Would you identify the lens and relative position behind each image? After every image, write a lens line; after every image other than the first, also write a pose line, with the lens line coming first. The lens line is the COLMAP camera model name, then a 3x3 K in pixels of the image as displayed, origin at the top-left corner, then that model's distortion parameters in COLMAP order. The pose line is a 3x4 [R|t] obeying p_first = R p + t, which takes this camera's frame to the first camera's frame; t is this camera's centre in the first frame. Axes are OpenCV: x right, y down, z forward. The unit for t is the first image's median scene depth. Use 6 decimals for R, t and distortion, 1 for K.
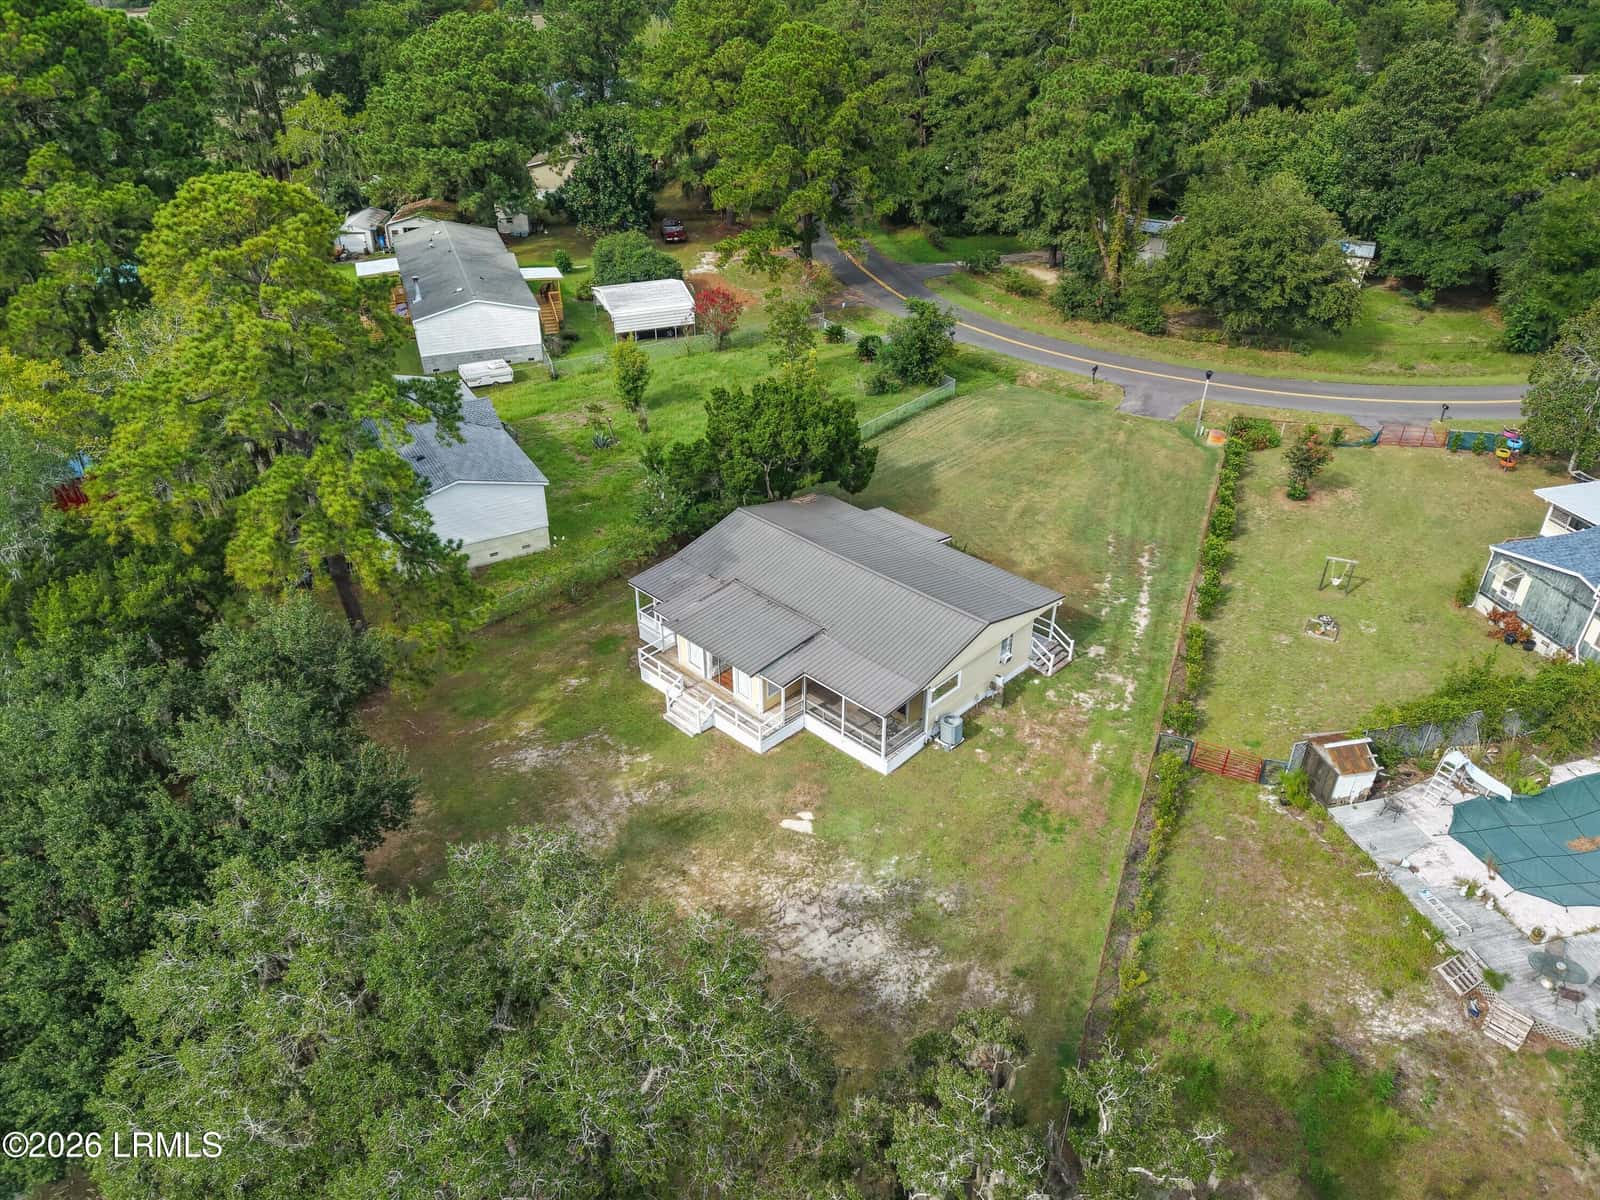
lens RADIAL K [[1108.8, 0, 800.0], [0, 1108.8, 600.0], [0, 0, 1]] dist [0.006154, -0.013423]
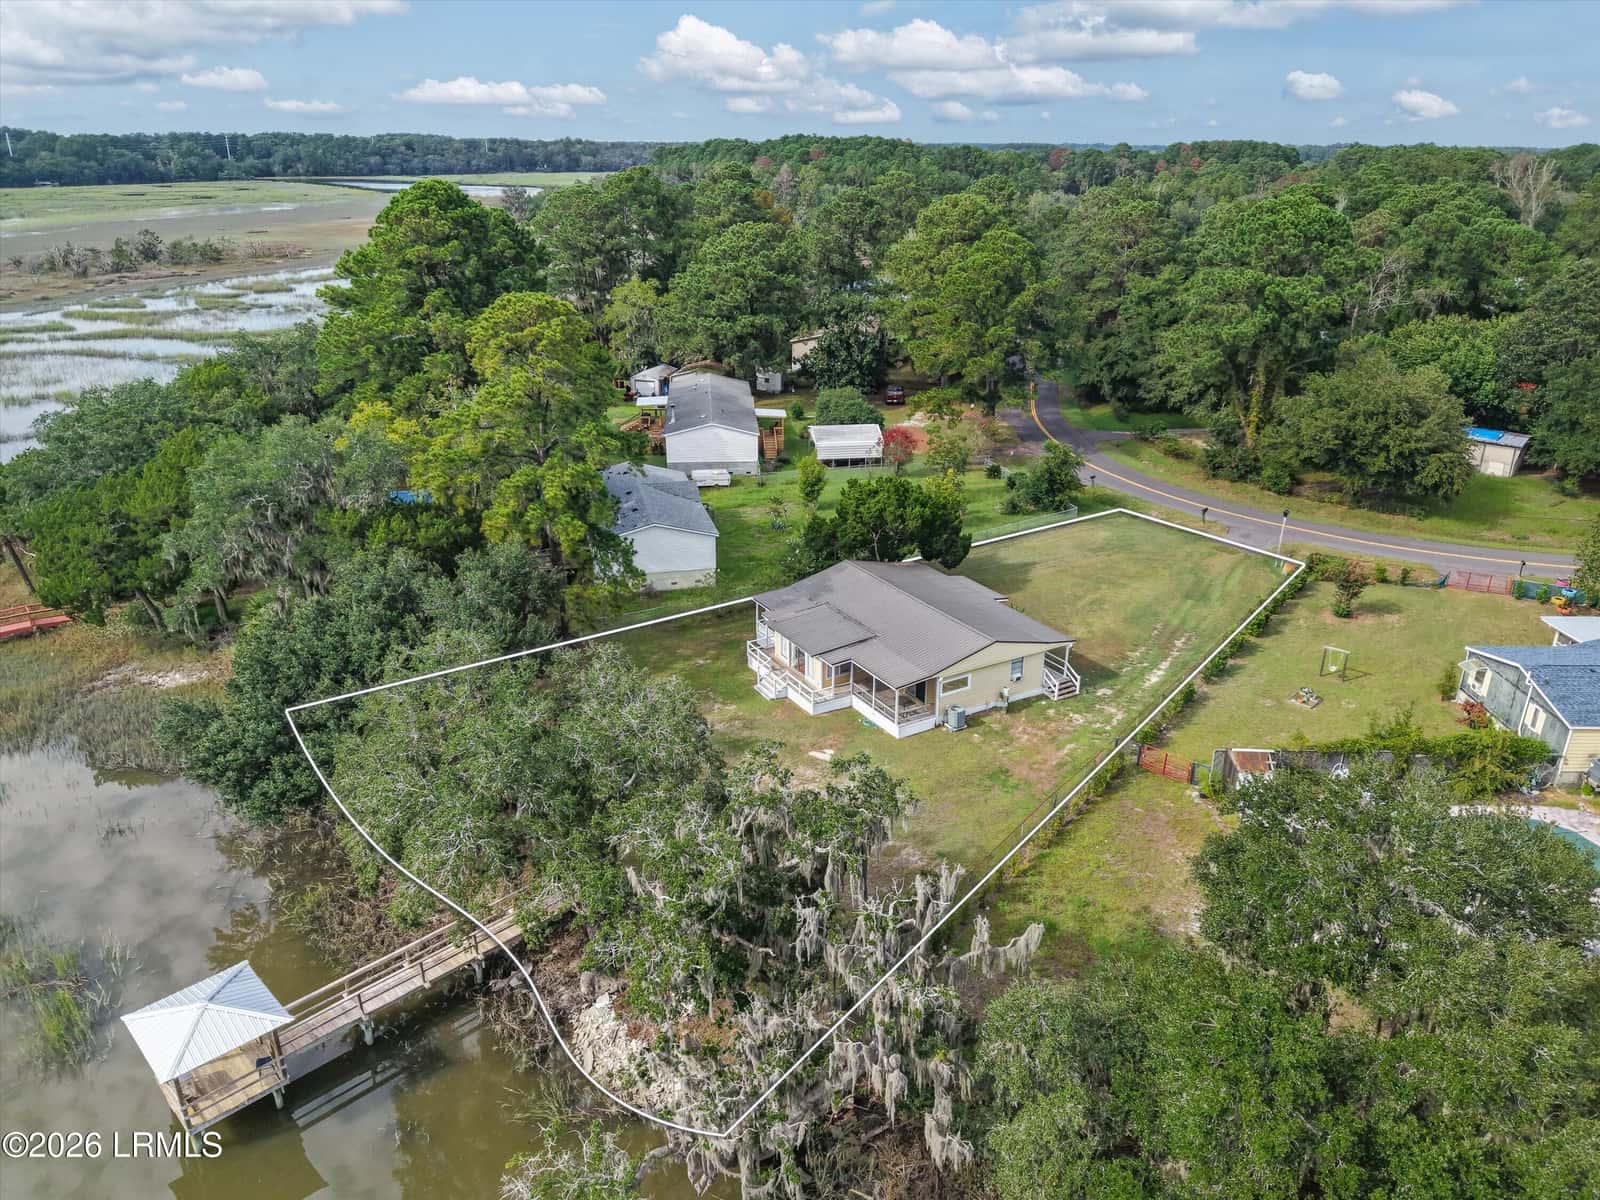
lens RADIAL K [[1108.8, 0, 800.0], [0, 1108.8, 600.0], [0, 0, 1]] dist [0.006154, -0.013423]
pose [[0.963445, 0.101459, -0.247951, 0.150843], [-0.142453, 0.977843, -0.153394, 0.117403], [0.226894, 0.183108, 0.956551, -0.181297]]
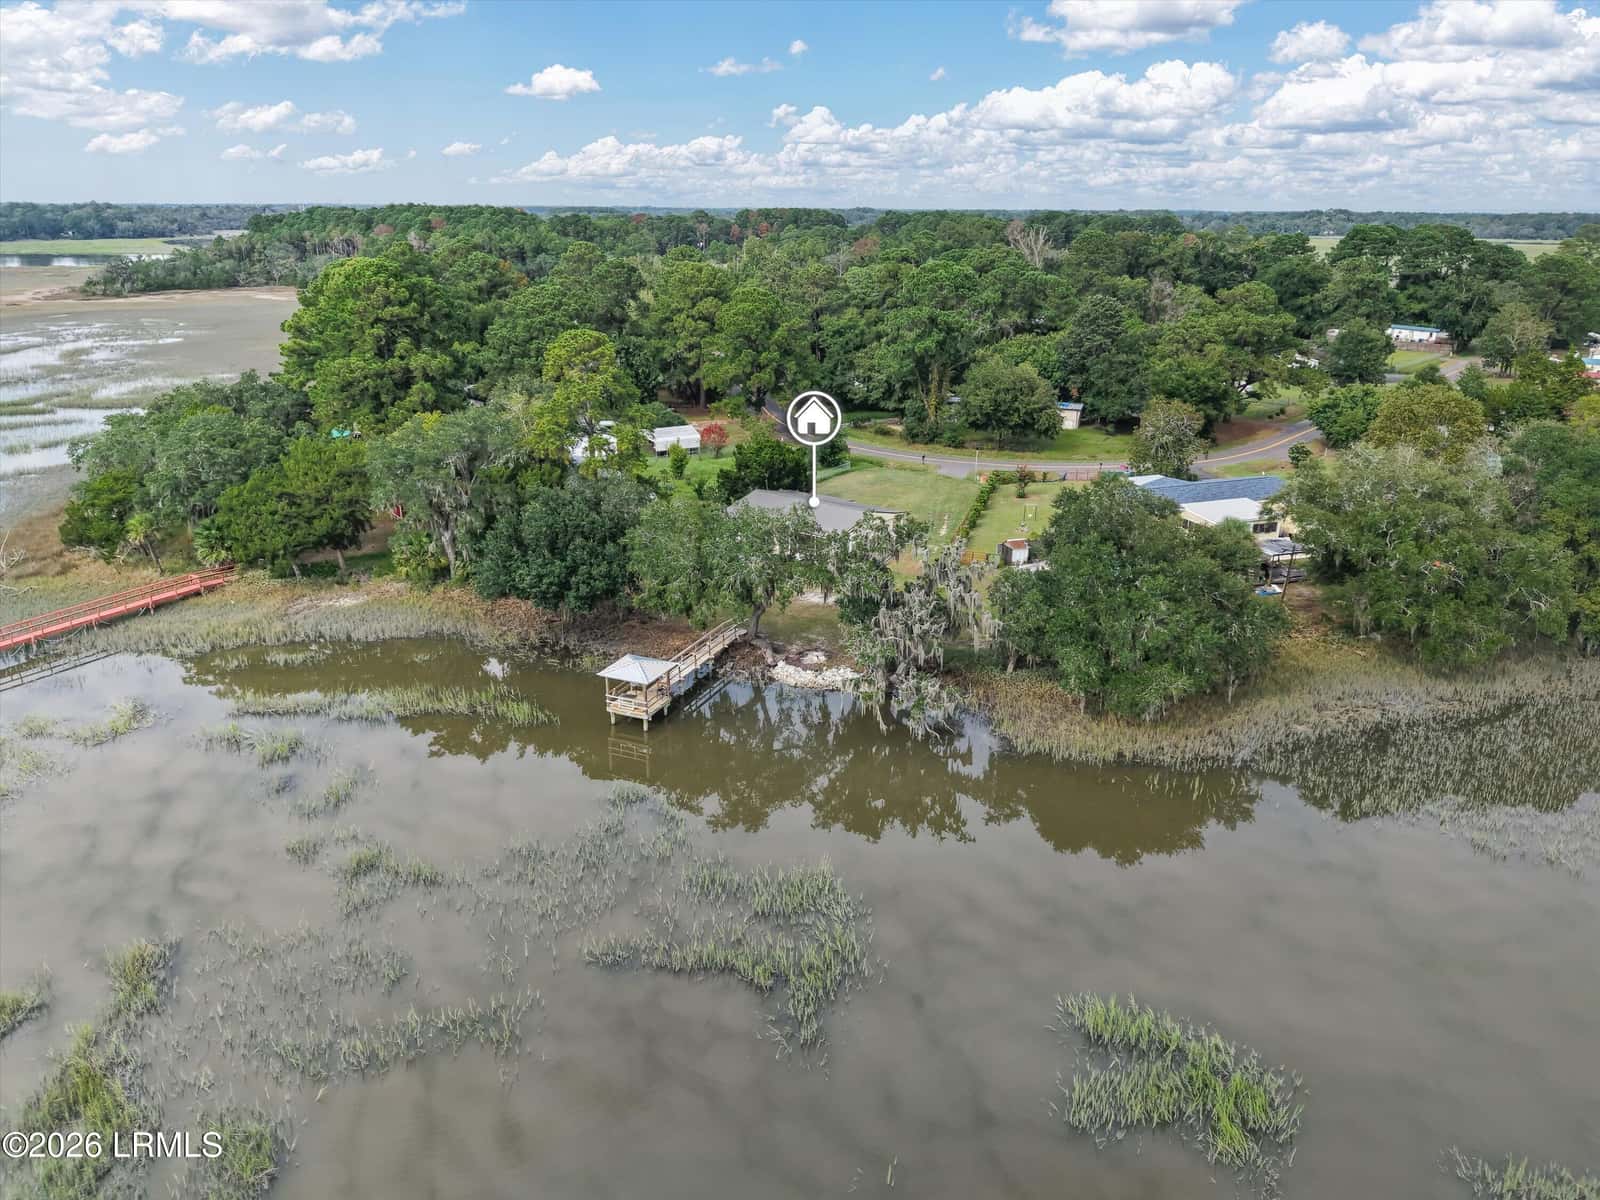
lens RADIAL K [[1083.4, 0, 786.5], [0, 1083.4, 614.2], [0, 0, 1]] dist [0.037990, -0.049636]
pose [[0.995637, -0.033188, 0.087209, -0.127086], [0.050167, 0.978430, -0.200395, 0.391488], [-0.078677, 0.203895, 0.975826, -0.682955]]
